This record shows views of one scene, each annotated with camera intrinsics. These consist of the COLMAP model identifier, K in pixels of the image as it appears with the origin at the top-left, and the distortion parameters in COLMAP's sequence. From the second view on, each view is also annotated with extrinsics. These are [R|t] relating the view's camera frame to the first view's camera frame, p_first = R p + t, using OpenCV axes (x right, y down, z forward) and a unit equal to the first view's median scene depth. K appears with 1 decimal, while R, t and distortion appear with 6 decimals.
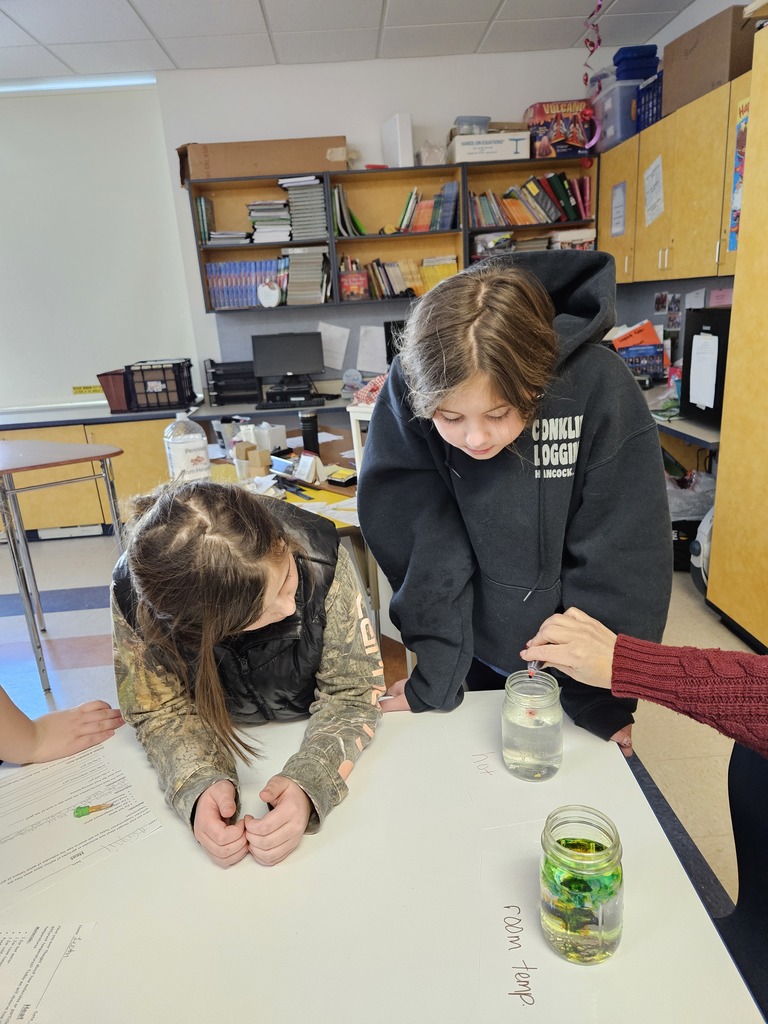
lens RADIAL K [[699.0, 0, 384.0], [0, 699.0, 512.0], [0, 0, 1]] dist [0.074873, -0.062613]
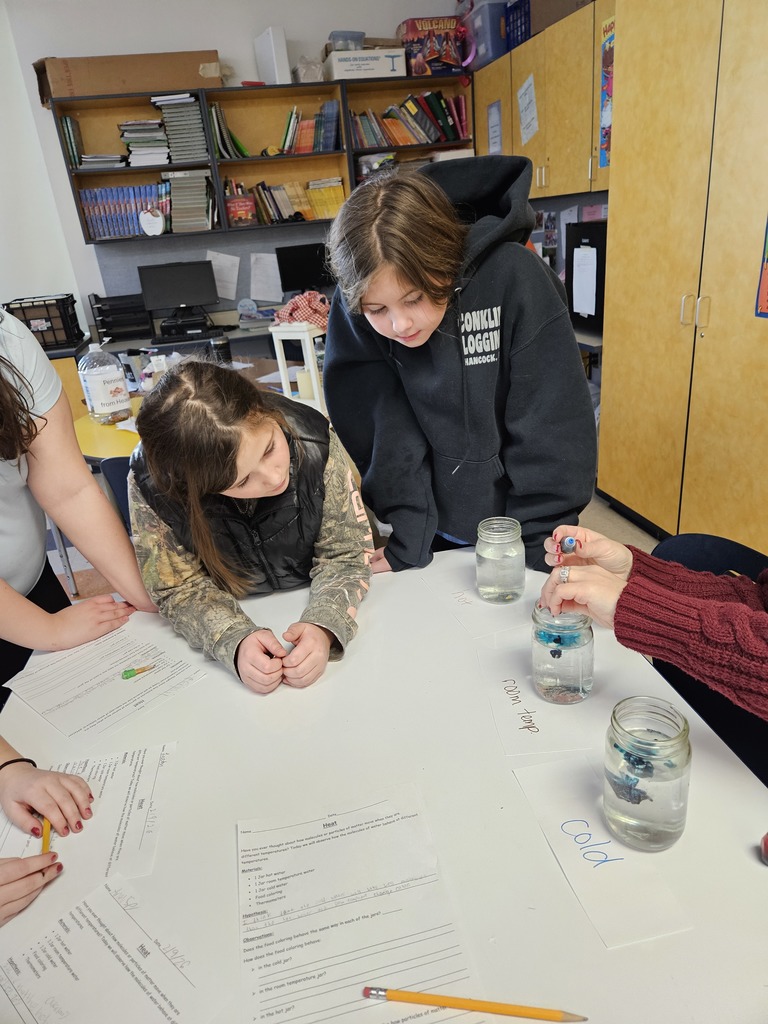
lens RADIAL K [[699.0, 0, 384.0], [0, 699.0, 512.0], [0, 0, 1]] dist [0.074873, -0.062613]
pose [[0.983542, -0.091963, 0.155523, -0.040092], [0.078316, 0.992700, 0.091721, 0.020827], [-0.162823, -0.078031, 0.983565, -0.037392]]
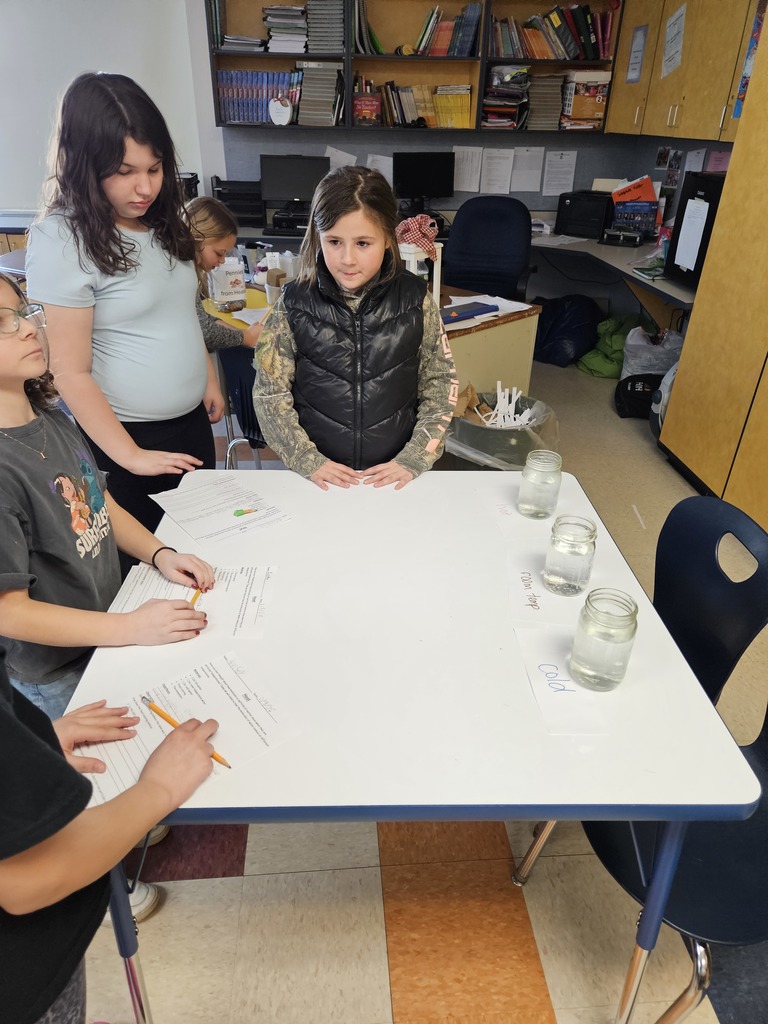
lens RADIAL K [[700.8, 0, 377.4], [0, 700.8, 510.3], [0, 0, 1]] dist [0.102493, -0.088852]
pose [[0.996108, 0.063823, 0.060788, -0.054408], [-0.075431, 0.974057, 0.213363, 0.012583], [-0.045594, -0.217118, 0.975080, -0.114370]]
